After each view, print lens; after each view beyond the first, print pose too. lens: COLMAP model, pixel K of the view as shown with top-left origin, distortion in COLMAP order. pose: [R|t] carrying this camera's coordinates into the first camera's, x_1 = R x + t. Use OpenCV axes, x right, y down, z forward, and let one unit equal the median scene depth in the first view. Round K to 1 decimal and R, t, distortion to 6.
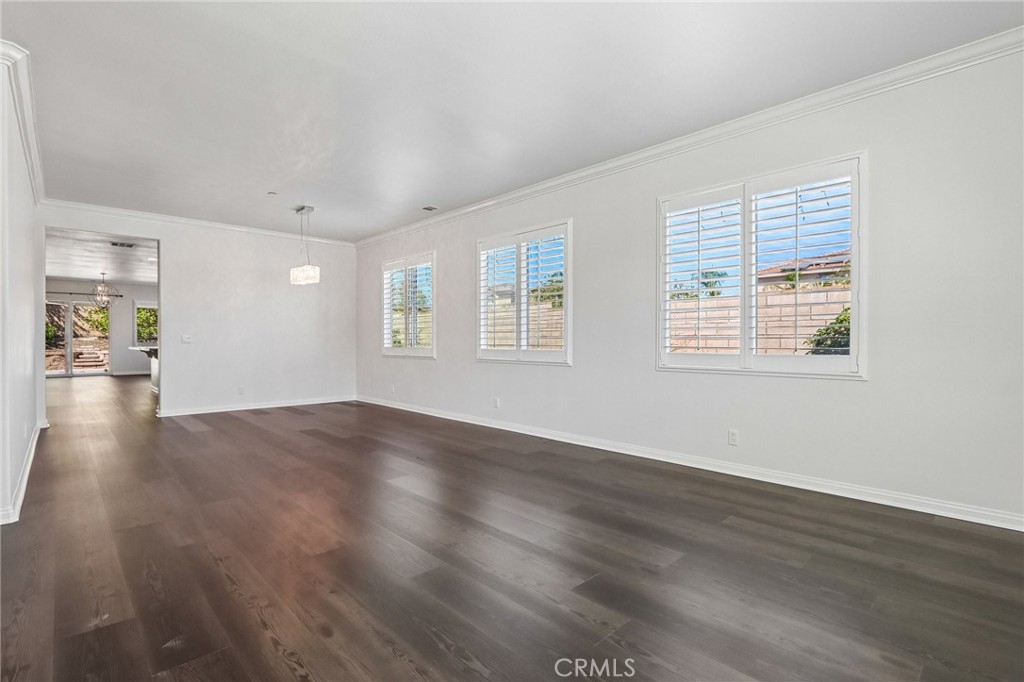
lens RADIAL K [[477.3, 0, 512.0], [0, 477.3, 341.0], [0, 0, 1]] dist [-0.003742, -0.000637]
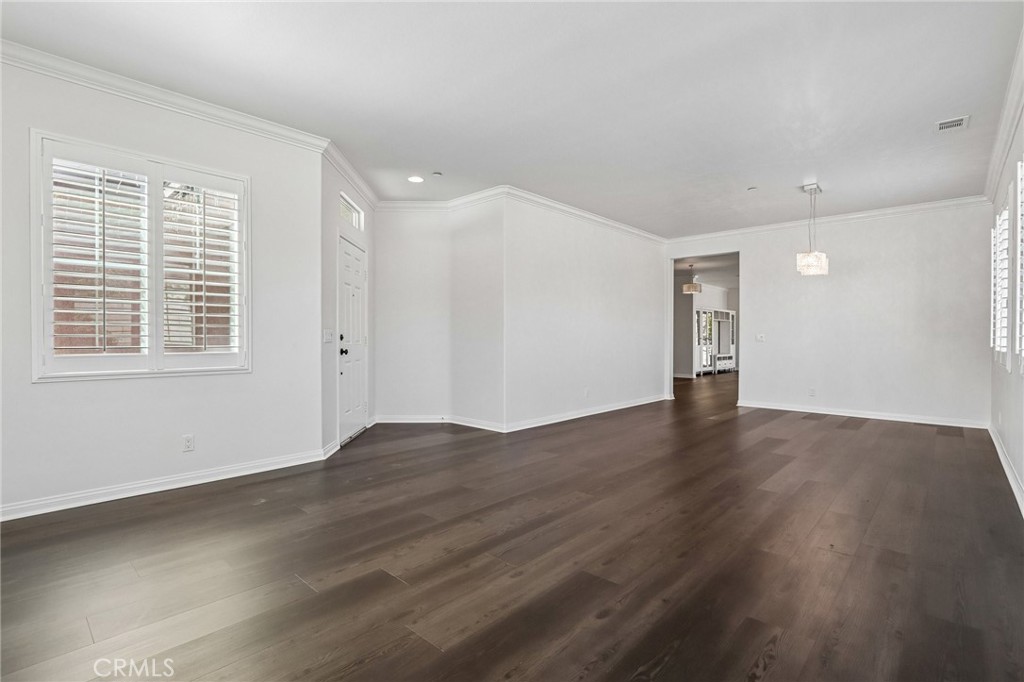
lens RADIAL K [[477.3, 0, 512.0], [0, 477.3, 341.0], [0, 0, 1]] dist [-0.003742, -0.000637]
pose [[0.069489, 0.010050, -0.997532, 0.949079], [-0.007057, 0.999929, 0.009583, -0.005949], [0.997558, 0.006373, 0.069555, 0.950109]]
